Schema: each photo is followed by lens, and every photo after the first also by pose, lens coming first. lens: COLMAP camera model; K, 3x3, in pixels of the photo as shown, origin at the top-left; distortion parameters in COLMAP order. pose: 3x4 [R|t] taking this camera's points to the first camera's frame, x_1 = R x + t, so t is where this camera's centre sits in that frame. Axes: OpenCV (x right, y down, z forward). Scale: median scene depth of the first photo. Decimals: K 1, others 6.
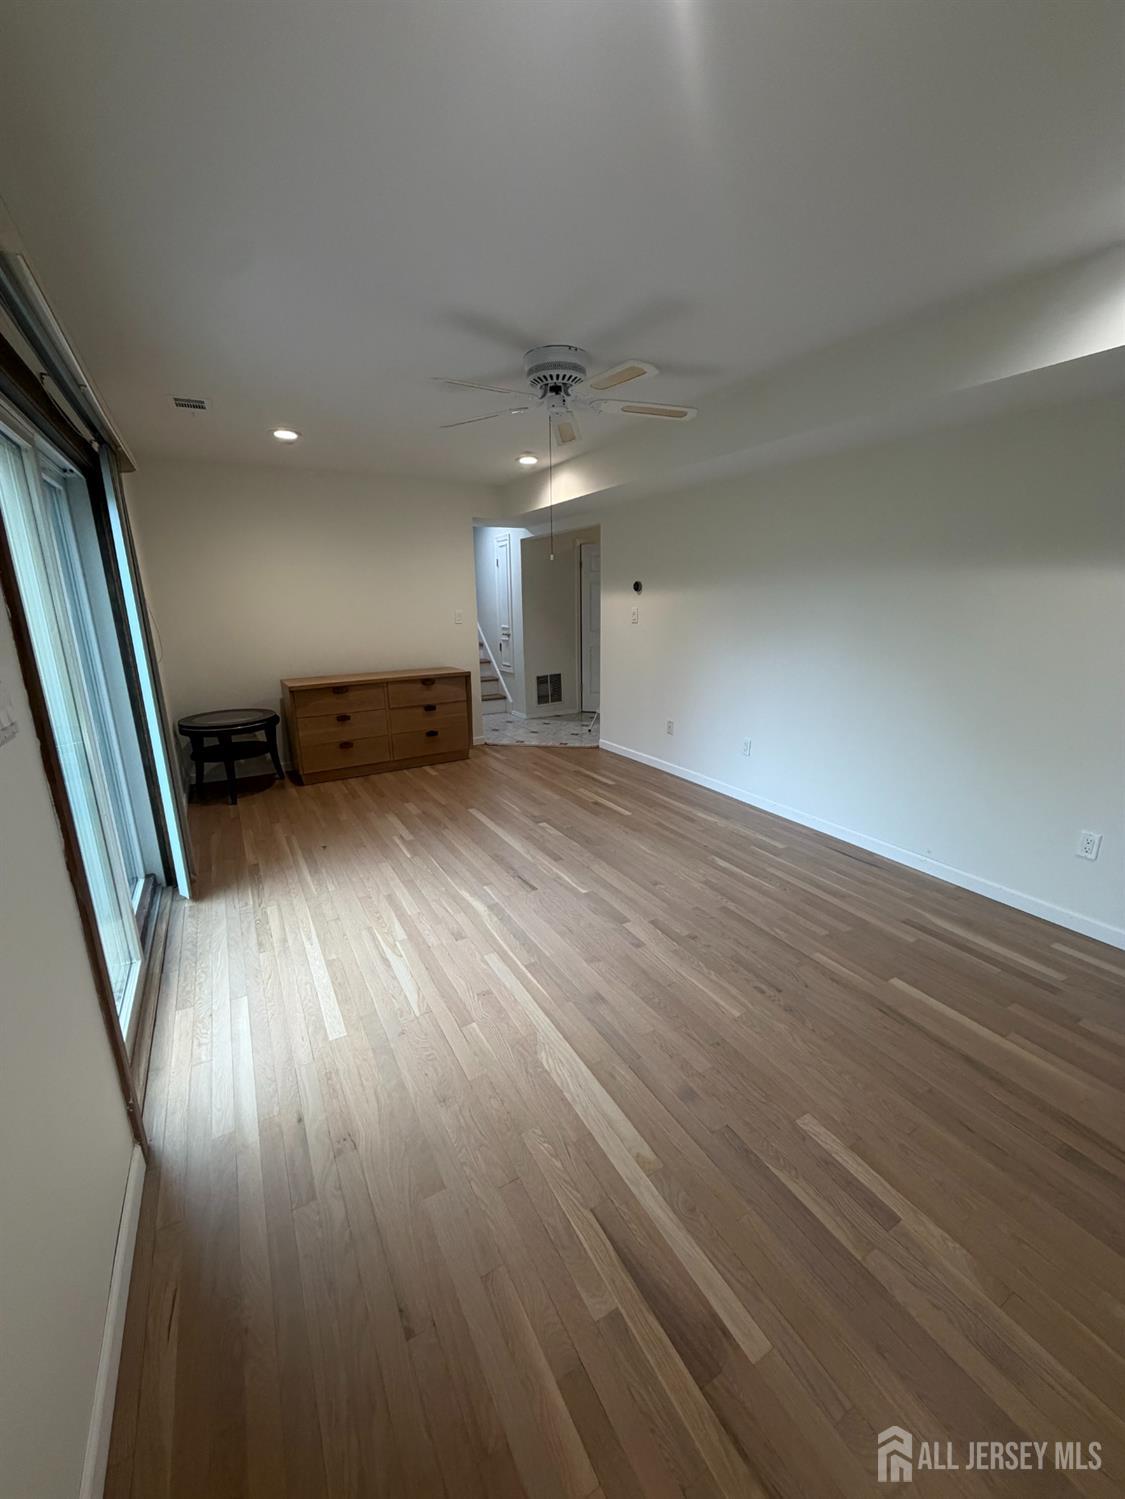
lens RADIAL K [[597.9, 0, 563.9], [0, 597.9, 749.7], [0, 0, 1]] dist [0.000725, -0.000083]
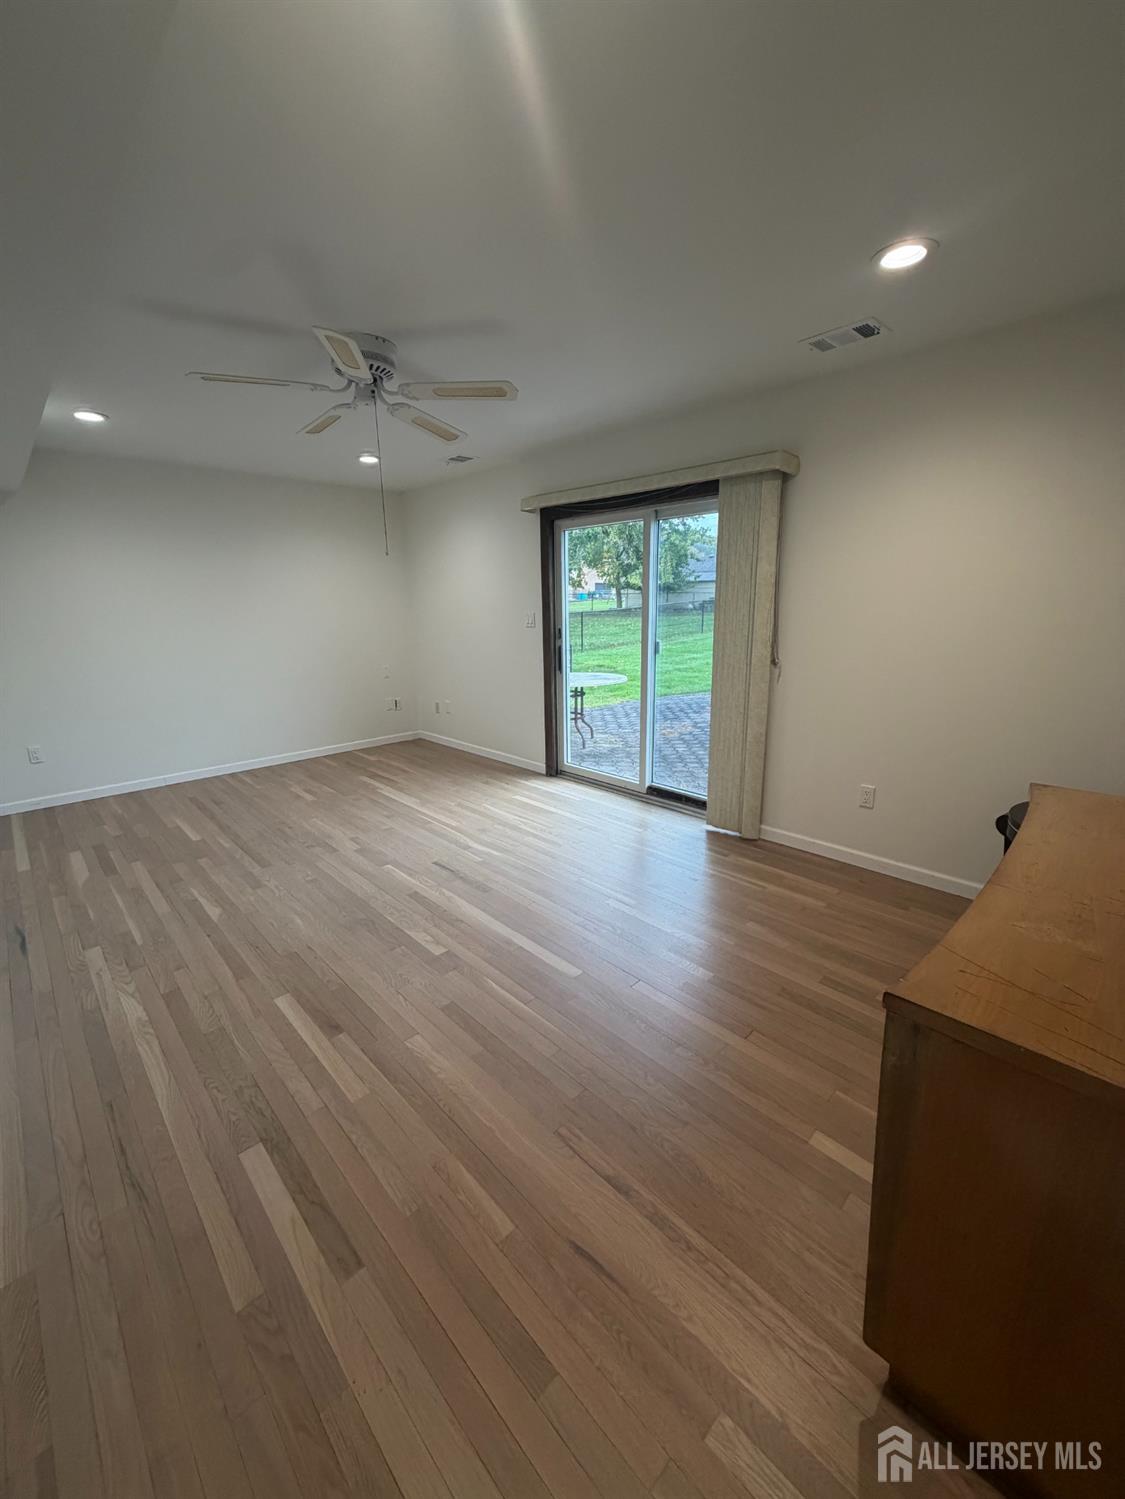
lens RADIAL K [[597.9, 0, 568.3], [0, 597.9, 750.5], [0, 0, 1]] dist [0.000725, -0.000083]
pose [[-0.969393, 0.085322, -0.230214, -0.055722], [-0.036033, 0.878077, 0.477161, -0.510042], [0.242858, 0.470851, -0.848127, 2.021453]]
